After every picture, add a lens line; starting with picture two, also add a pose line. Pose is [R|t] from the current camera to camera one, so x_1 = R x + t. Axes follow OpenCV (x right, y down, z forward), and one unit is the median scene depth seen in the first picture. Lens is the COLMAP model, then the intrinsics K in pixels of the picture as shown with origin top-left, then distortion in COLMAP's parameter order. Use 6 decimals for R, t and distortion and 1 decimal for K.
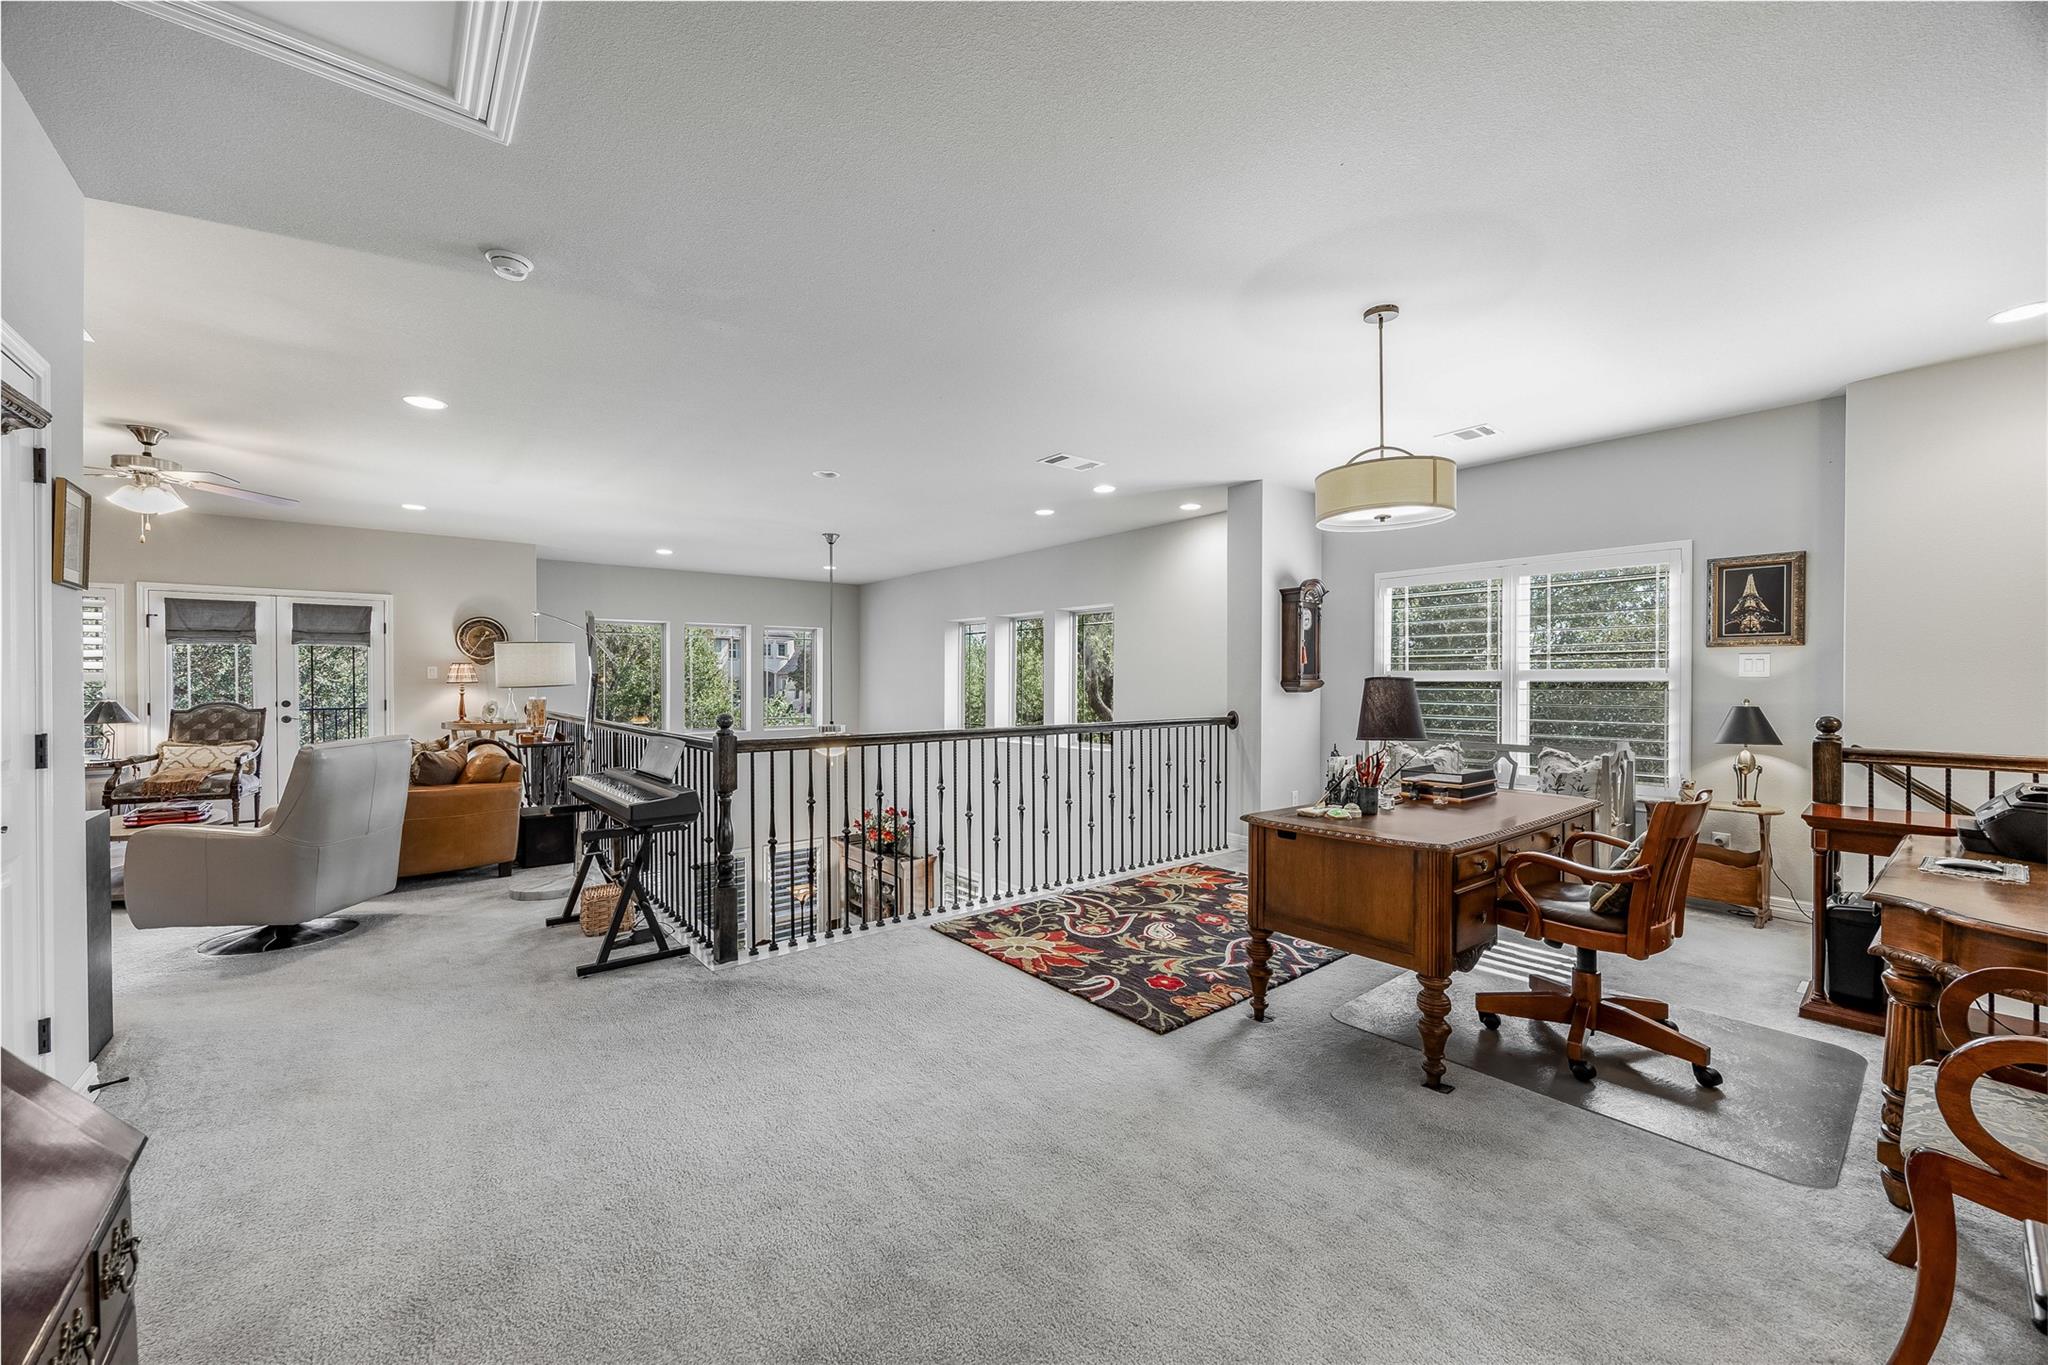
lens RADIAL K [[775.5, 0, 1010.5], [0, 775.5, 677.0], [0, 0, 1]] dist [-0.003078, -0.000426]
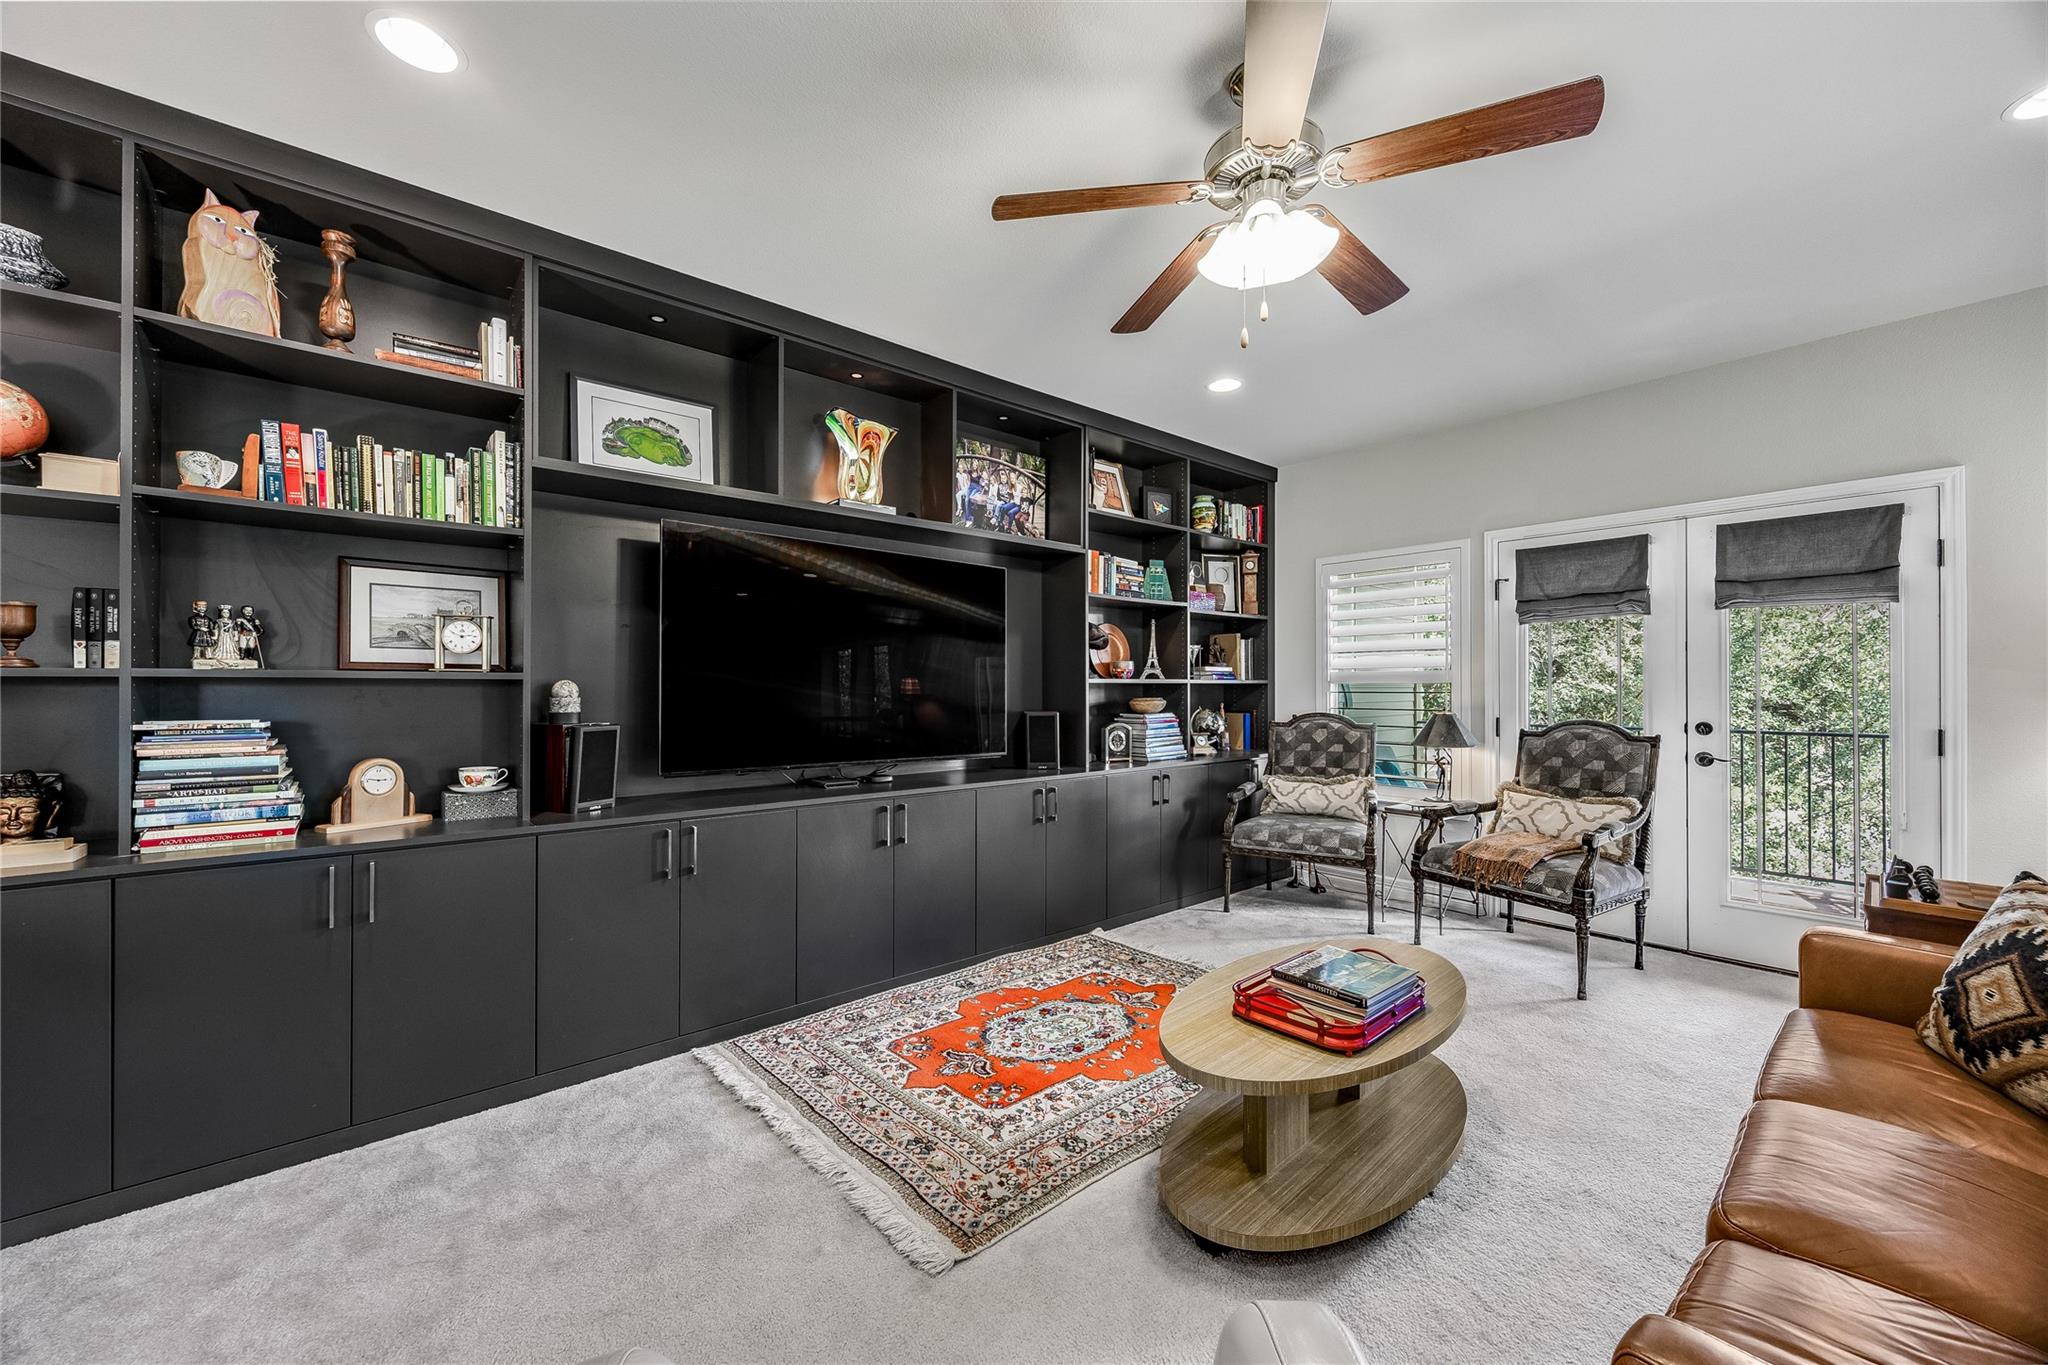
lens RADIAL K [[780.2, 0, 1019.0], [0, 780.2, 686.4], [0, 0, 1]] dist [-0.002004, -0.000222]
pose [[0.015576, 0.000938, -0.999878, -0.456127], [0.003121, 0.999995, 0.000987, 0.005590], [0.999874, -0.003135, 0.015573, 0.569586]]
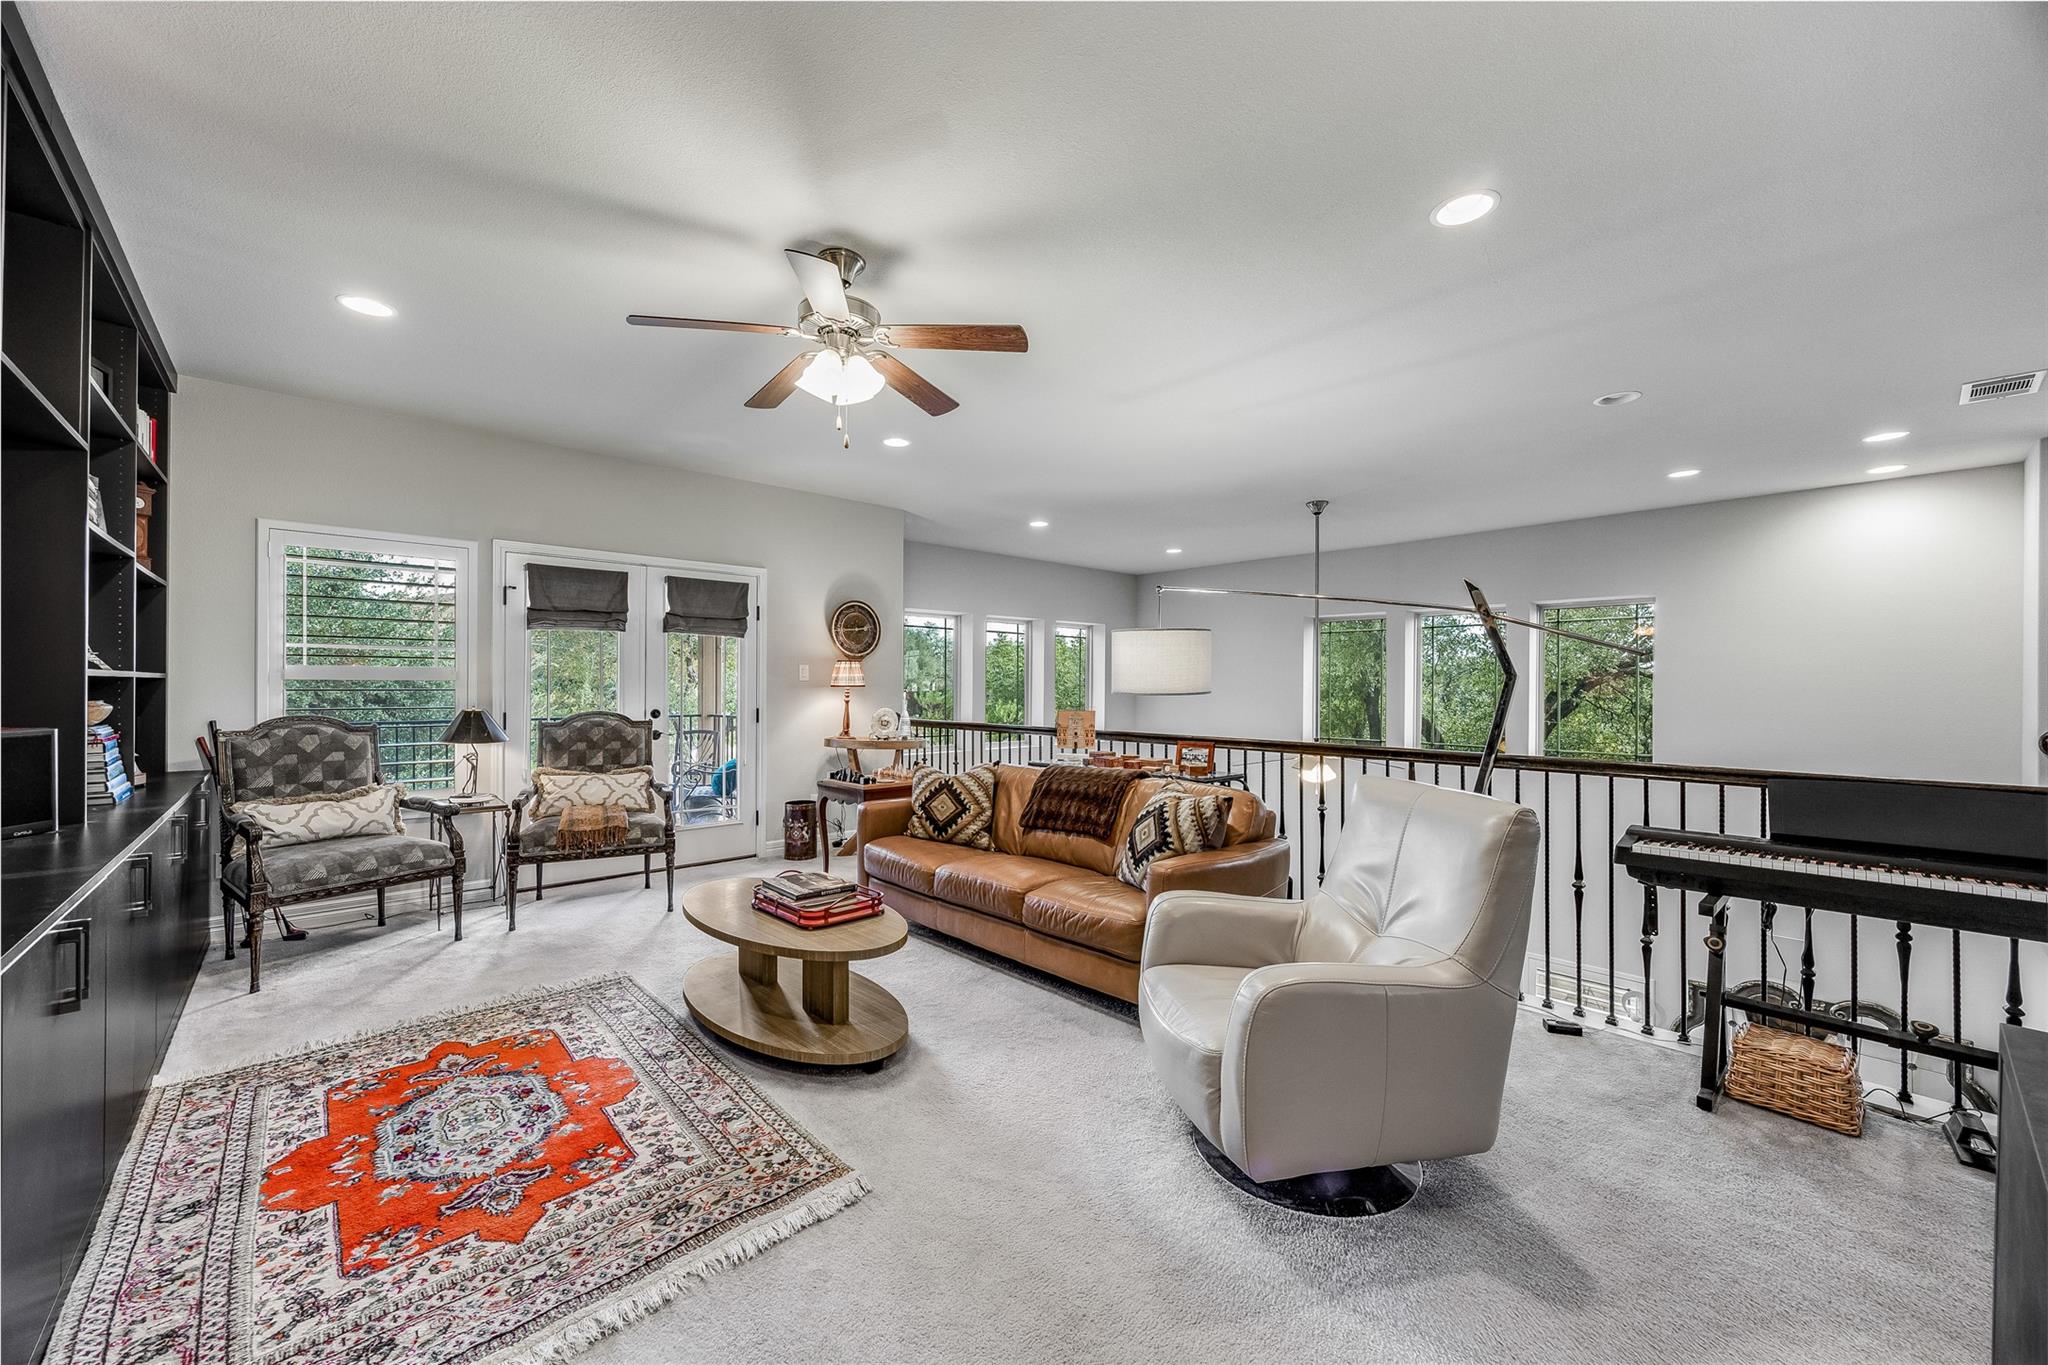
lens RADIAL K [[780.2, 0, 1019.0], [0, 780.2, 686.4], [0, 0, 1]] dist [-0.002004, -0.000222]
pose [[0.998273, 0.006227, 0.058409, -0.666208], [-0.006358, 0.999978, 0.002057, 0.005046], [-0.058395, -0.002425, 0.998291, 0.255664]]
